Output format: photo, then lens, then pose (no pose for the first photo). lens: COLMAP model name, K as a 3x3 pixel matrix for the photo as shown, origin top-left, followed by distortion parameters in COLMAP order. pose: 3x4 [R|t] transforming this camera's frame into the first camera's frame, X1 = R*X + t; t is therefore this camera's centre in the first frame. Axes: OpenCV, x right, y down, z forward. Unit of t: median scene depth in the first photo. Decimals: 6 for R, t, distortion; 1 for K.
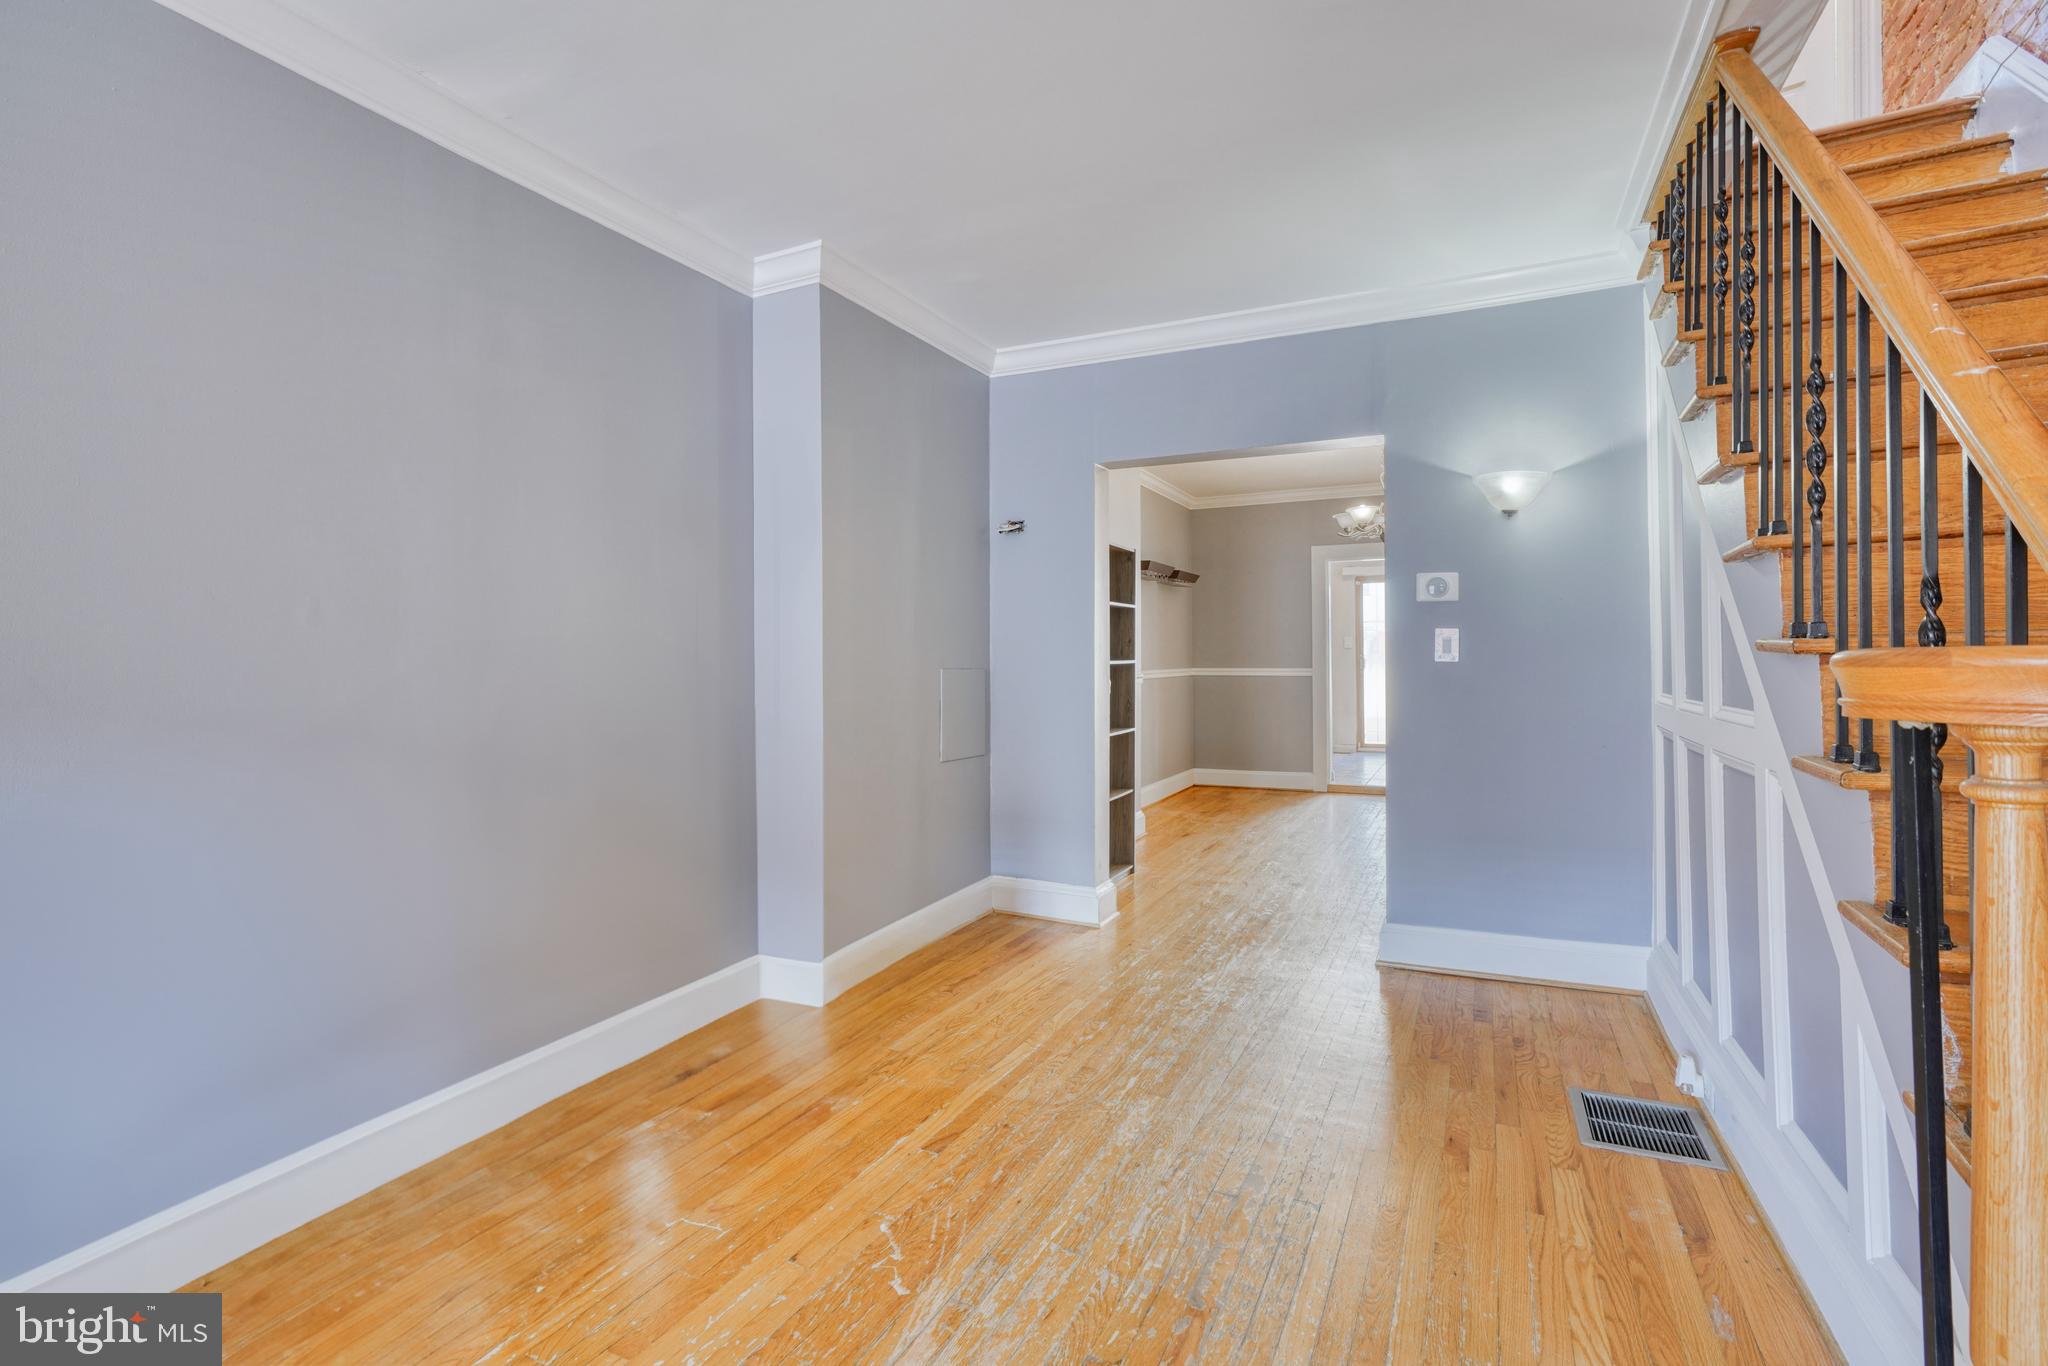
lens RADIAL K [[934.4, 0, 1035.9], [0, 934.4, 665.8], [0, 0, 1]] dist [-0.010783, 0.005573]
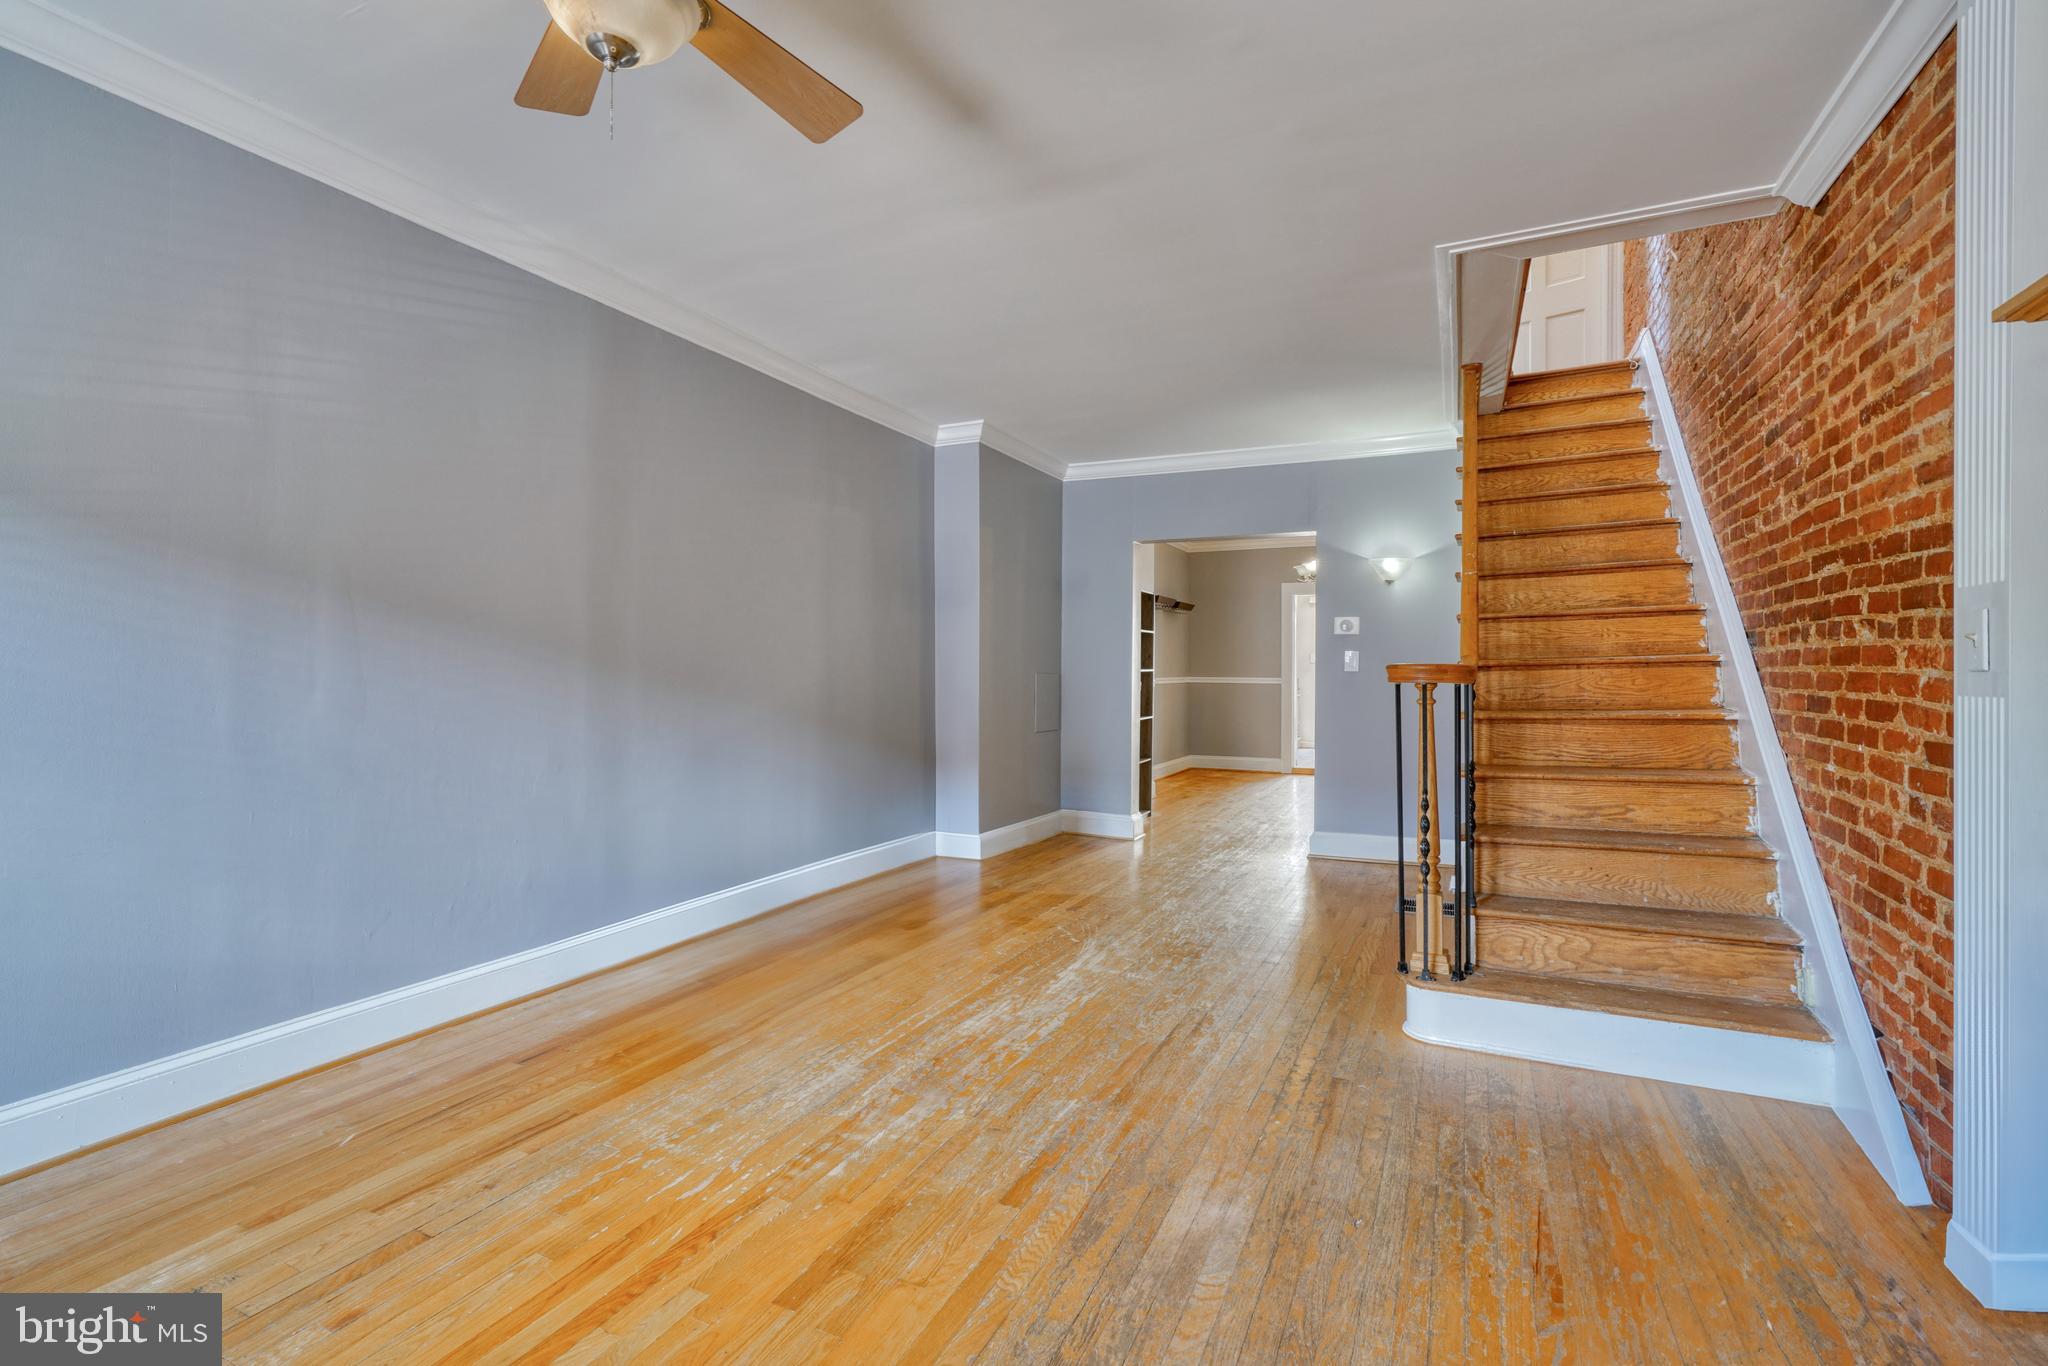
lens RADIAL K [[934.4, 0, 1034.9], [0, 934.4, 678.4], [0, 0, 1]] dist [-0.010783, 0.005573]
pose [[0.999839, 0.010483, 0.014533, -0.116089], [-0.010497, 0.999944, 0.000934, 0.010010], [-0.014522, -0.001086, 0.999894, -0.524561]]
